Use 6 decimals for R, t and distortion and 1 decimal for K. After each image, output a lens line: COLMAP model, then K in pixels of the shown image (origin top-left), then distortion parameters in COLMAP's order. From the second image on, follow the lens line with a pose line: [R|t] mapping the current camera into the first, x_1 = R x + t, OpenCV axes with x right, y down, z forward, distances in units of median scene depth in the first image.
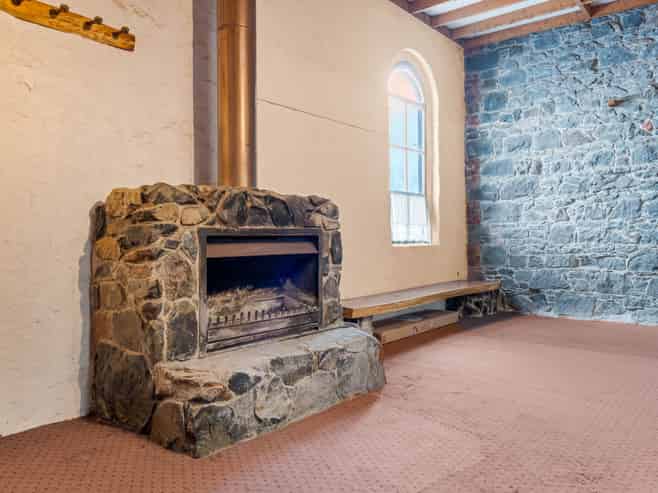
lens RADIAL K [[513.5, 0, 327.8], [0, 513.5, 219.1], [0, 0, 1]] dist [0.028998, -0.001226]
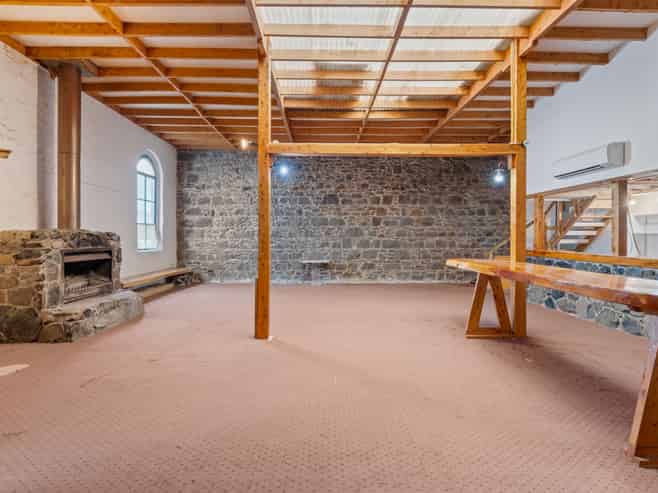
lens RADIAL K [[332.7, 0, 329.0], [0, 332.7, 246.5], [0, 0, 1]] dist [-0.018731, -0.000088]
pose [[0.756081, -0.003576, 0.654469, -0.236771], [-0.034619, 0.998367, 0.045450, -0.079287], [-0.653562, -0.057021, 0.754722, -0.665089]]
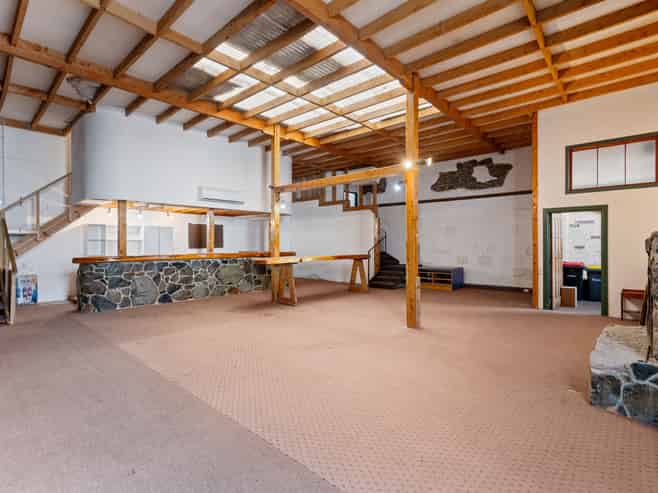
lens RADIAL K [[332.7, 0, 329.0], [0, 332.7, 246.5], [0, 0, 1]] dist [-0.018731, -0.000088]
pose [[-0.999182, 0.014779, 0.037651, 0.635070], [0.013601, 0.999416, -0.031354, 0.008315], [-0.038092, -0.030817, -0.998799, 1.682092]]
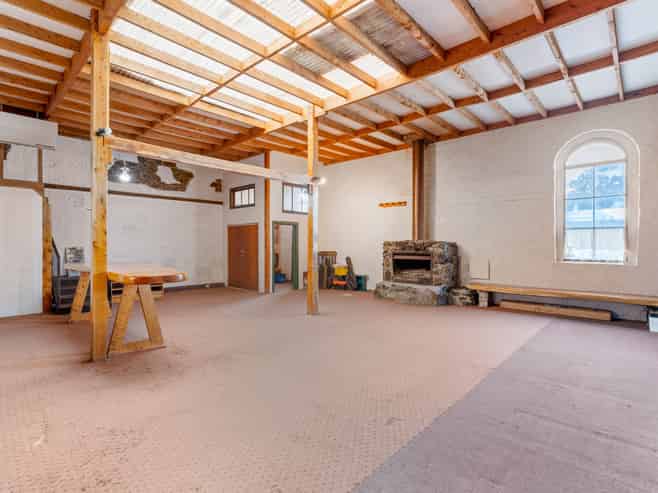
lens RADIAL K [[332.7, 0, 329.0], [0, 332.7, 246.5], [0, 0, 1]] dist [-0.018731, -0.000088]
pose [[-0.054896, 0.016865, -0.998350, 1.938002], [0.035229, 0.999268, 0.014943, -0.064152], [0.997870, -0.034351, -0.055450, 0.499949]]
